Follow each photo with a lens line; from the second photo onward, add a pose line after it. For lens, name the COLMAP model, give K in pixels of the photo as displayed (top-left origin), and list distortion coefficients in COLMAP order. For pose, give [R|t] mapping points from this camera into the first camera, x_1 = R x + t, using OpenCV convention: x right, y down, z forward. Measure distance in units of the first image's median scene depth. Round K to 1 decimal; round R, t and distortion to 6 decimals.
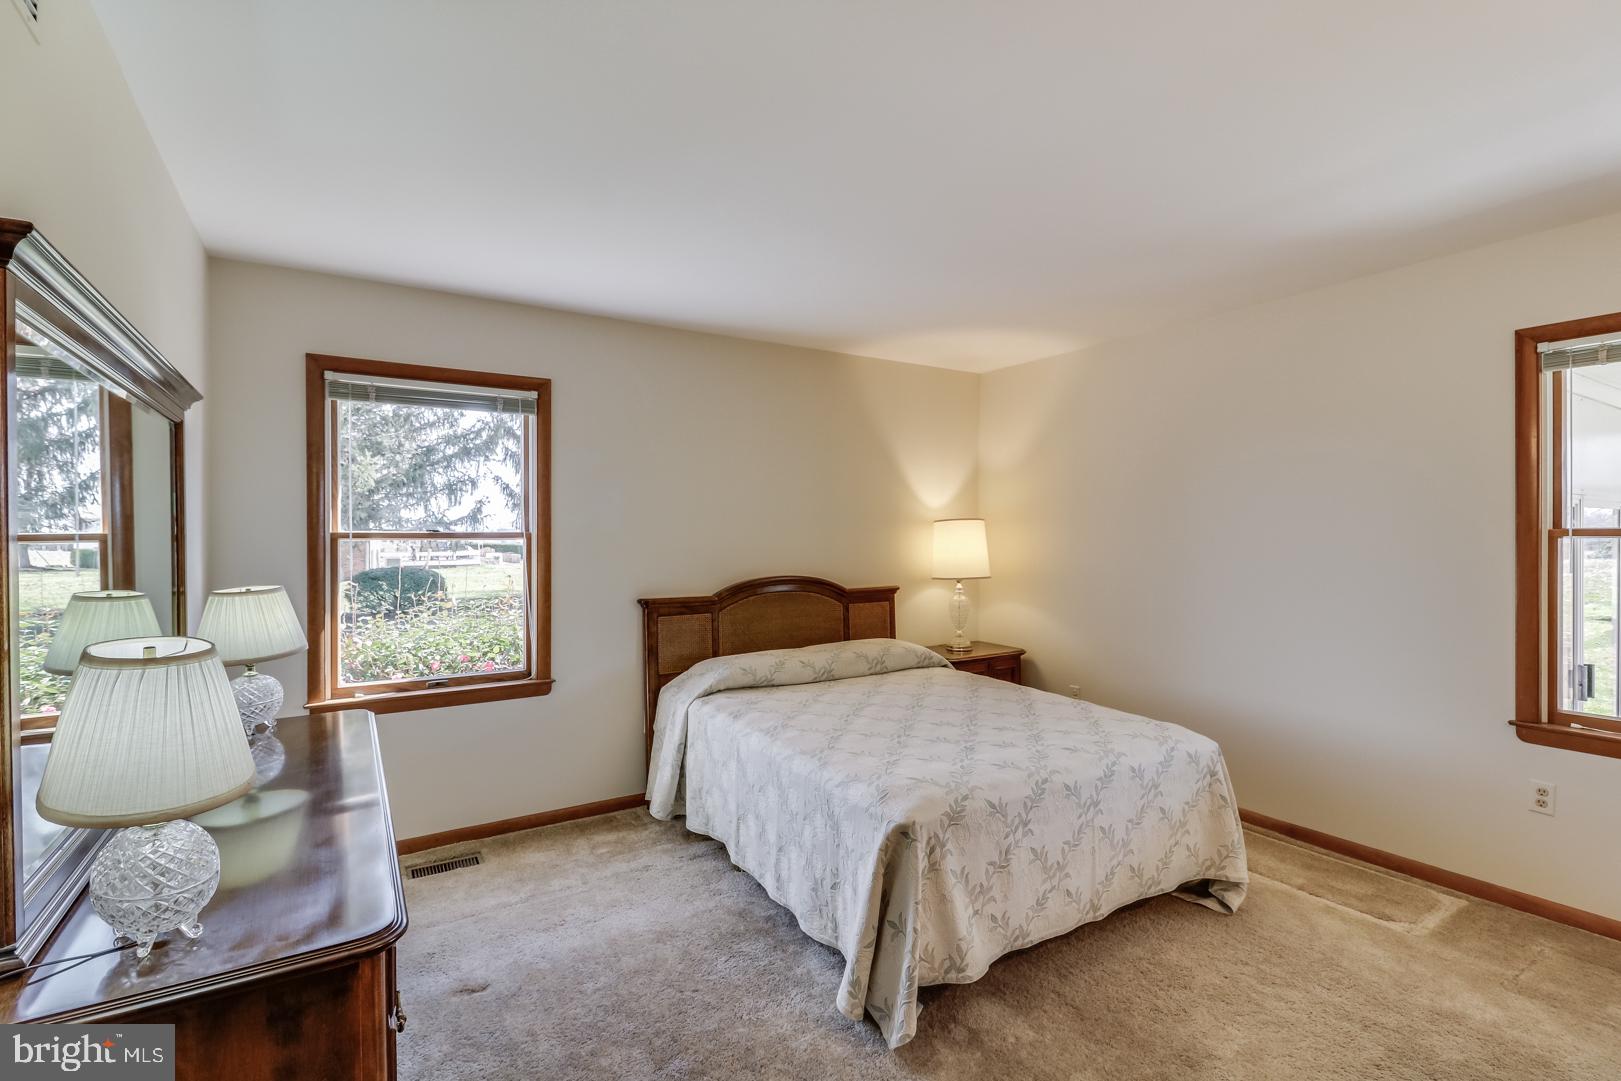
lens RADIAL K [[746.9, 0, 815.0], [0, 746.9, 517.1], [0, 0, 1]] dist [0.018336, -0.013834]
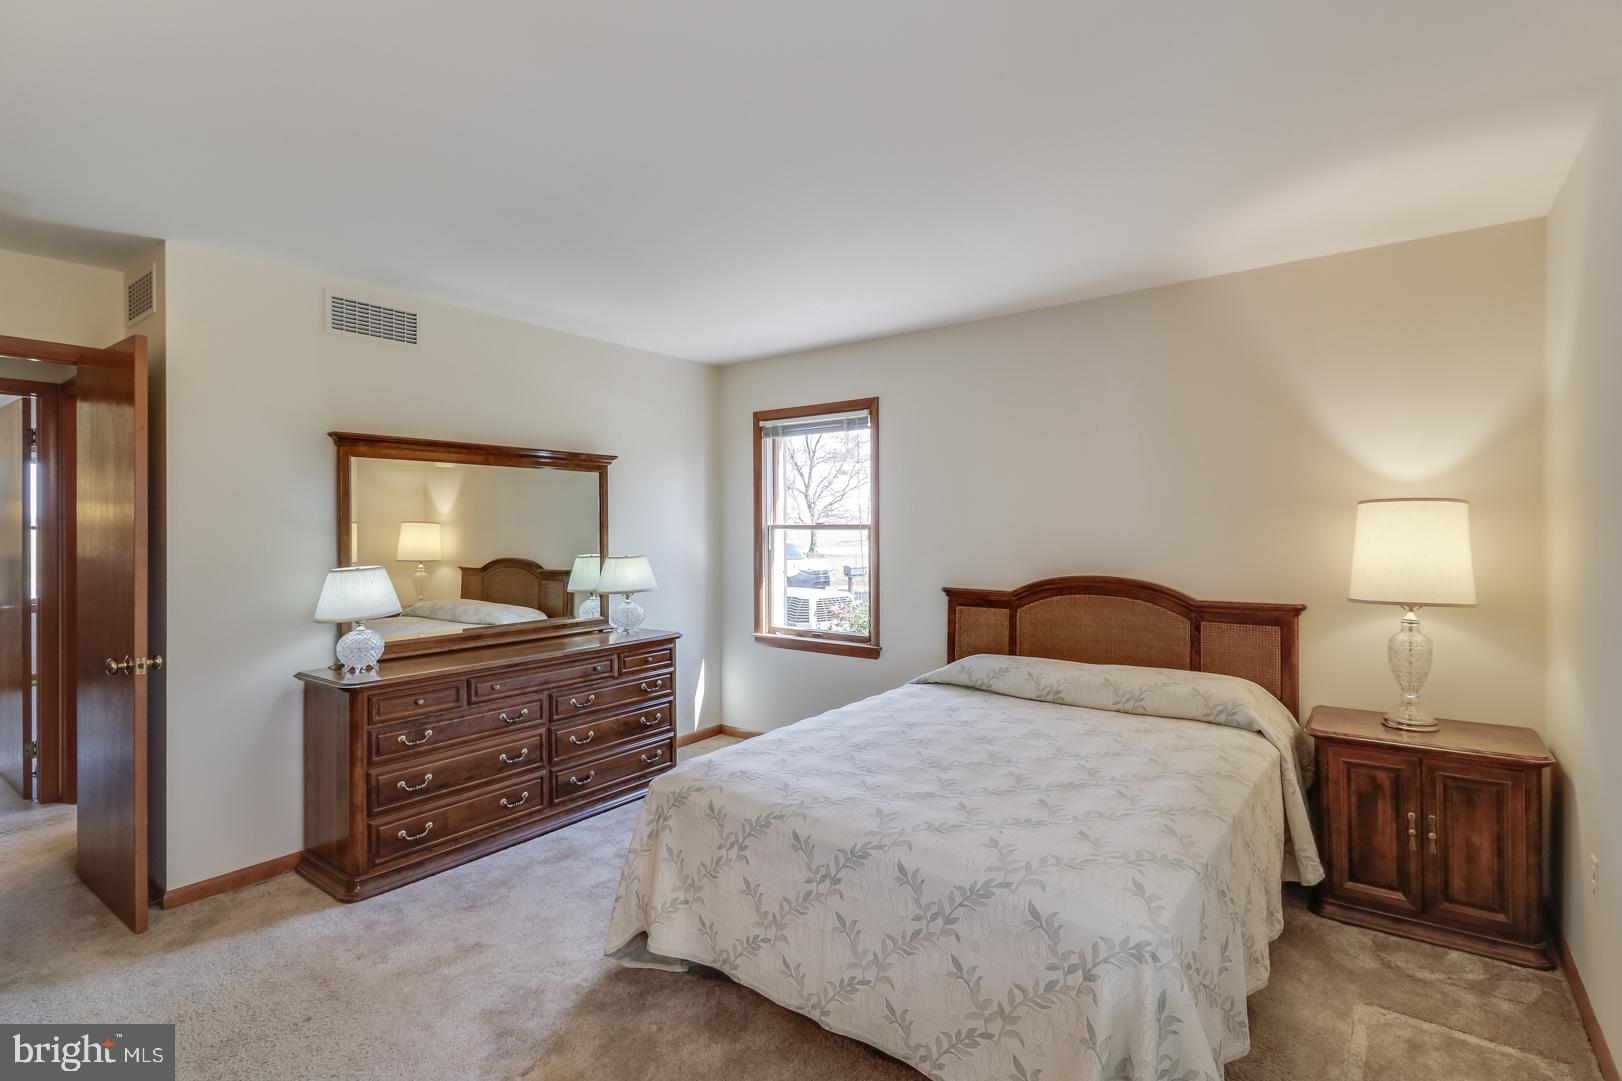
lens RADIAL K [[763.7, 0, 851.4], [0, 763.7, 521.9], [0, 0, 1]] dist [0.020179, -0.000147]
pose [[0.373423, -0.004259, -0.927651, 0.772949], [0.022821, 0.999729, 0.004597, 0.009519], [0.927381, -0.022886, 0.373419, 0.509870]]
